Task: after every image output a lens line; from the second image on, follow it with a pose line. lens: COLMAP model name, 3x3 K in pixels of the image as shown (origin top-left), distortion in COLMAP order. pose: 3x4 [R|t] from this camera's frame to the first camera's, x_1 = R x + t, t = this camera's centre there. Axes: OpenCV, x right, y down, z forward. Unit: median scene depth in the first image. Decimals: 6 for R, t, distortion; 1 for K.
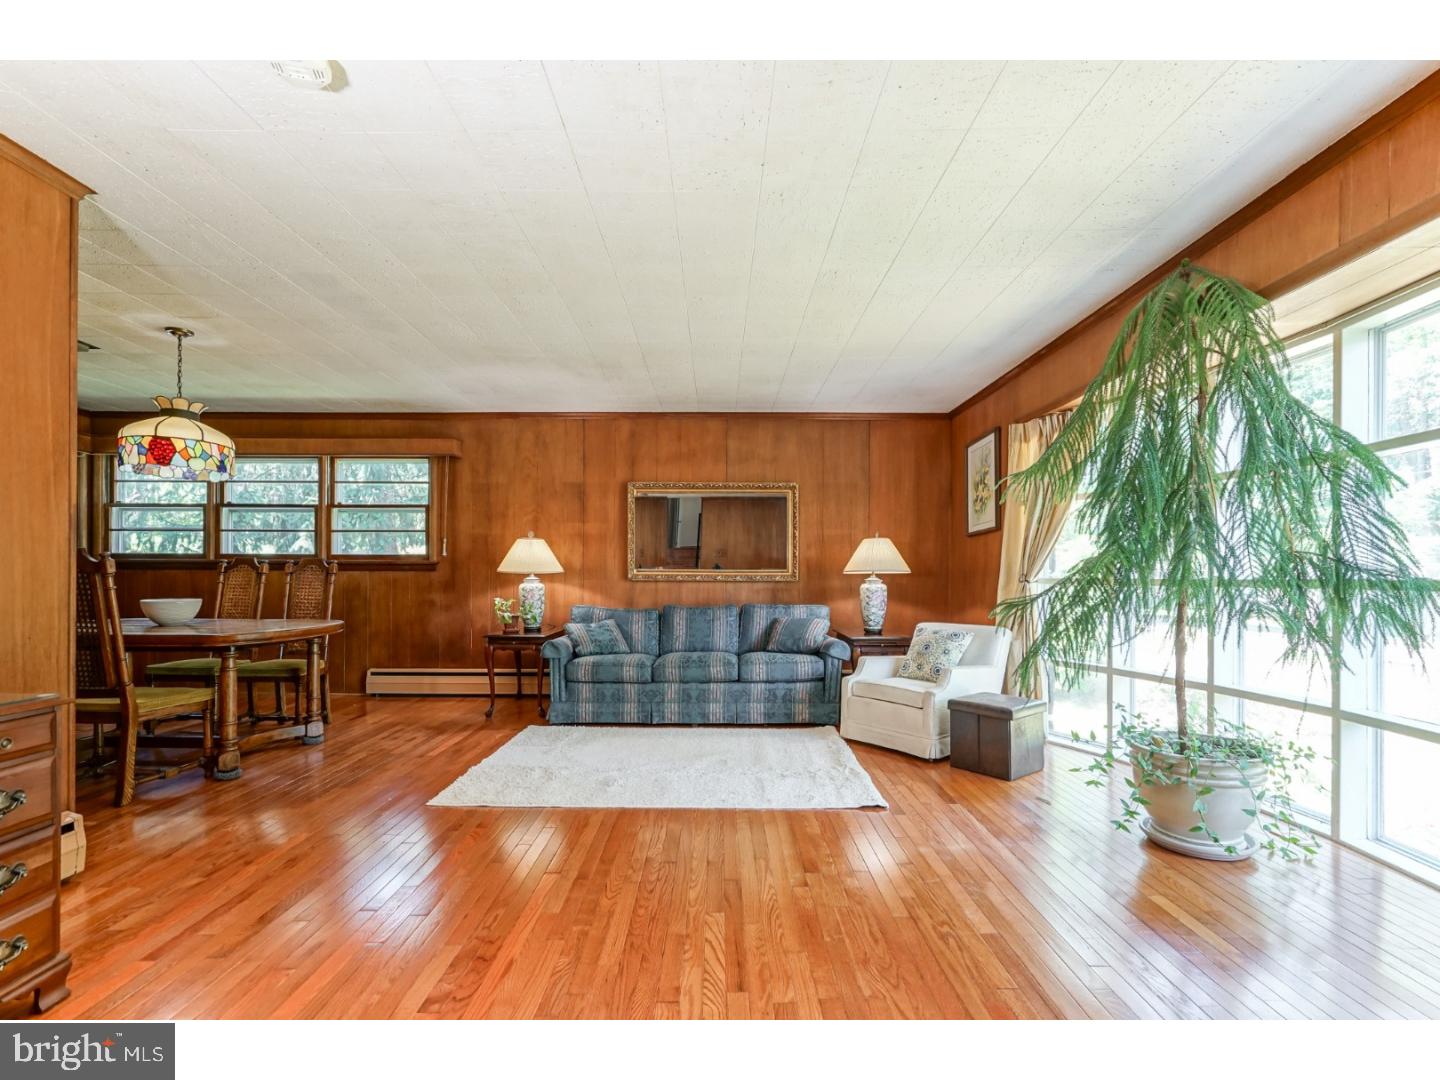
lens RADIAL K [[666.7, 0, 796.9], [0, 666.7, 577.8], [0, 0, 1]] dist [0.001394, 0.000953]
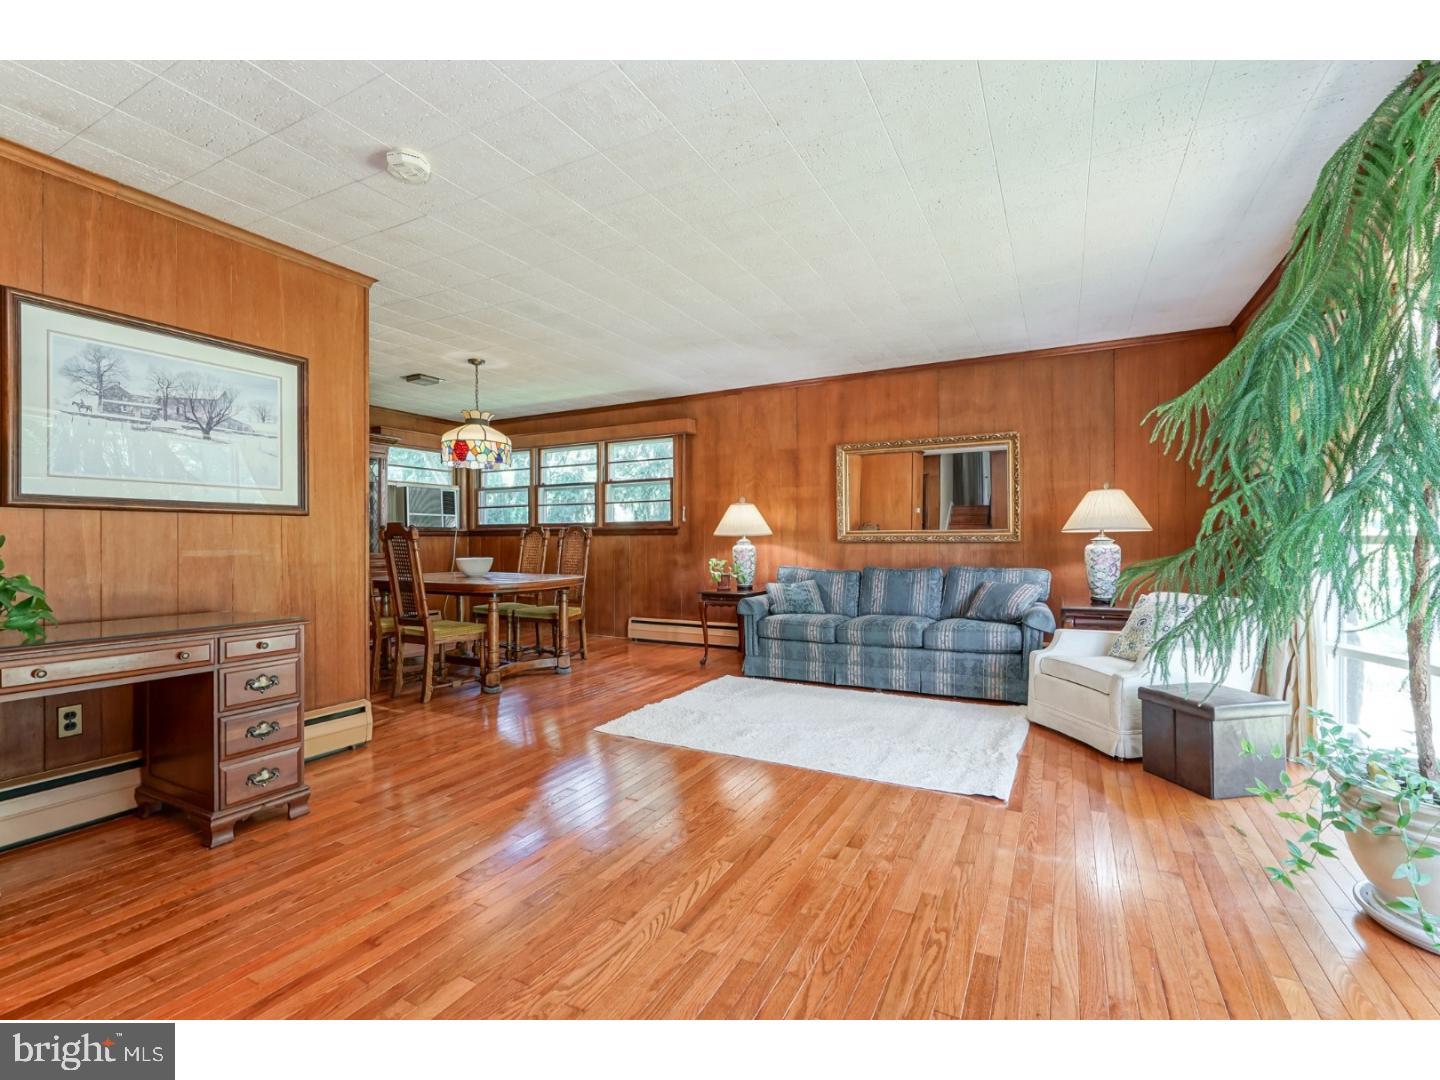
lens RADIAL K [[690.7, 0, 764.1], [0, 690.7, 539.1], [0, 0, 1]] dist [0.000214, 0.000452]
pose [[0.874062, -0.008149, -0.485746, 0.190617], [0.008040, 0.999965, -0.002307, 0.001442], [0.485748, -0.001889, 0.874097, 0.037500]]
